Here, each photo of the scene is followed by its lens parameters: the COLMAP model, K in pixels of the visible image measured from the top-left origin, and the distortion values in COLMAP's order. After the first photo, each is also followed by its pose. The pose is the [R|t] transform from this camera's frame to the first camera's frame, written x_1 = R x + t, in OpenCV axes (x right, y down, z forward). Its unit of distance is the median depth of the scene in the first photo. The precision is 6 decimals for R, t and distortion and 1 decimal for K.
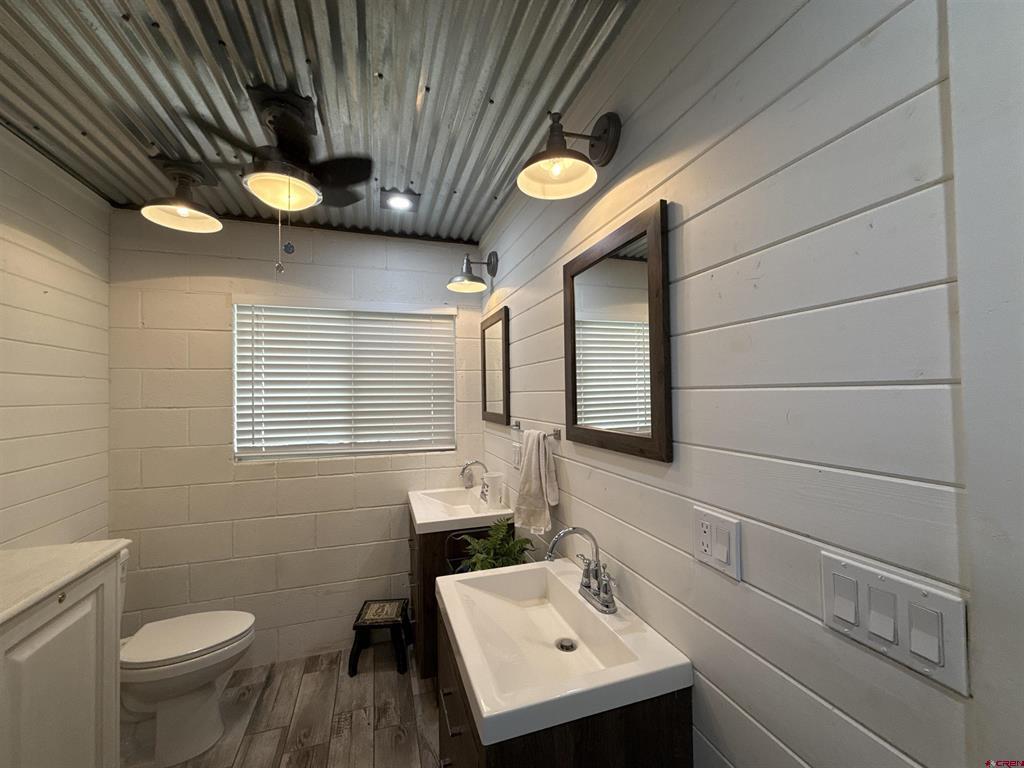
lens RADIAL K [[409.9, 0, 511.6], [0, 409.9, 386.4], [0, 0, 1]] dist [-0.000451, -0.000598]
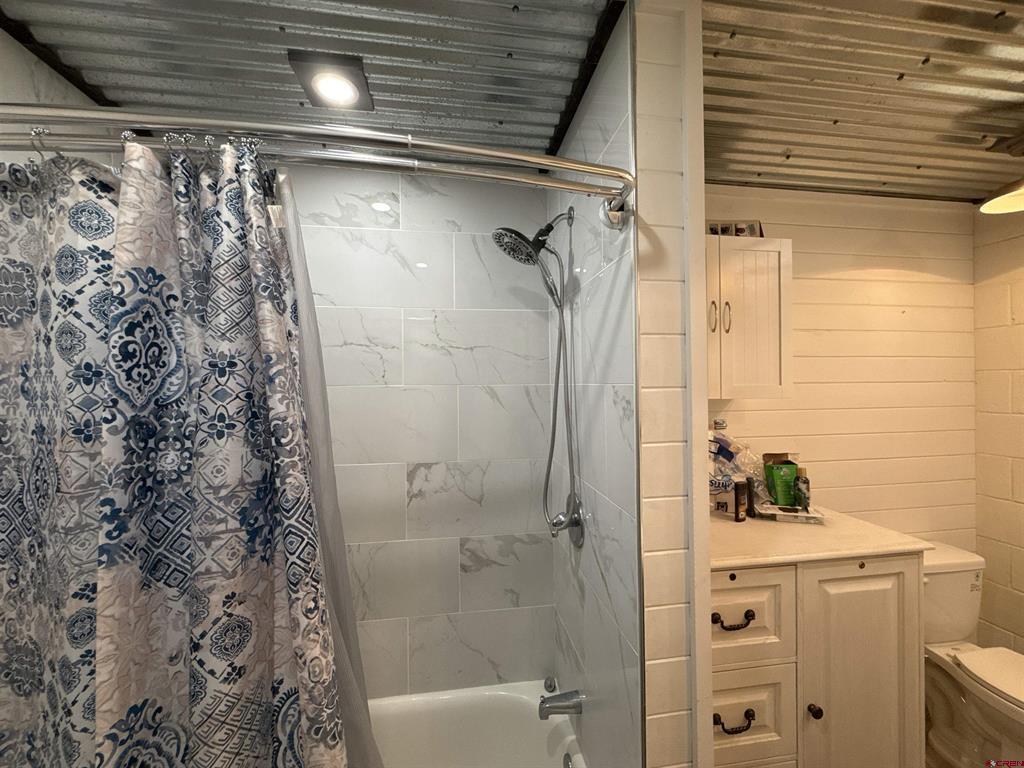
lens RADIAL K [[409.9, 0, 504.2], [0, 409.9, 386.3], [0, 0, 1]] dist [-0.000451, -0.000598]
pose [[-0.171272, 0.018194, -0.985056, 0.207609], [0.031174, 0.999429, 0.013039, -0.060487], [0.984730, -0.028475, -0.171741, 0.054977]]
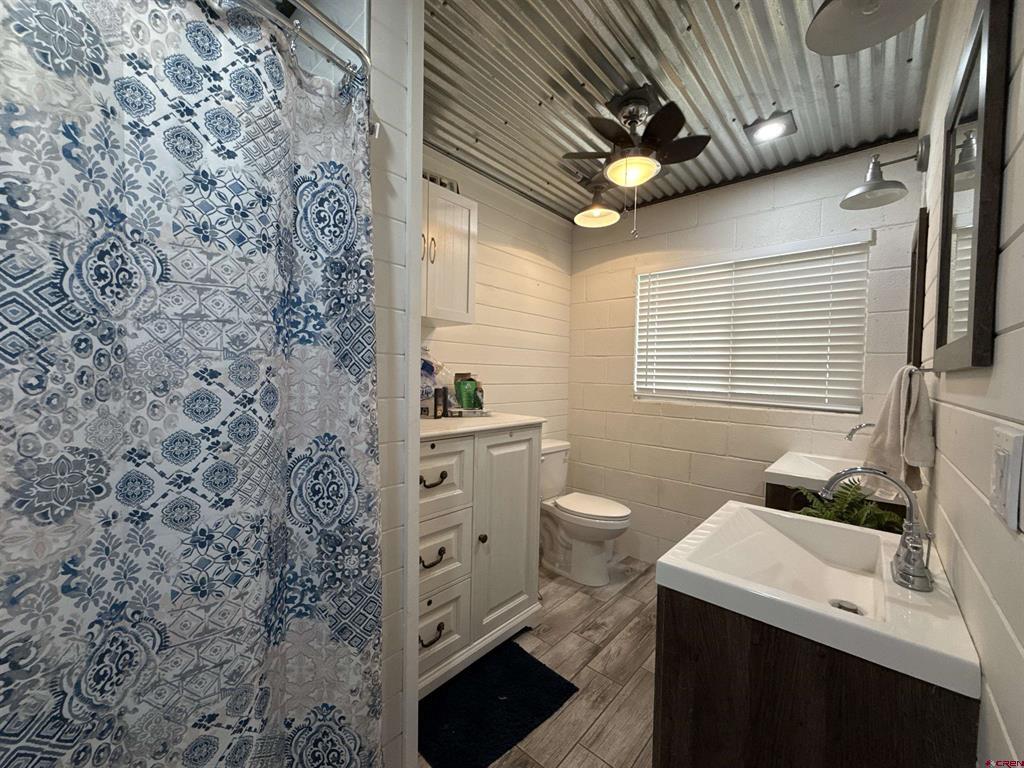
lens RADIAL K [[409.9, 0, 507.7], [0, 409.9, 385.0], [0, 0, 1]] dist [-0.000451, -0.000598]
pose [[0.499276, 0.052234, -0.864867, 0.292658], [-0.012443, 0.998511, 0.053122, 0.094134], [0.866354, -0.015761, 0.499182, 0.012364]]
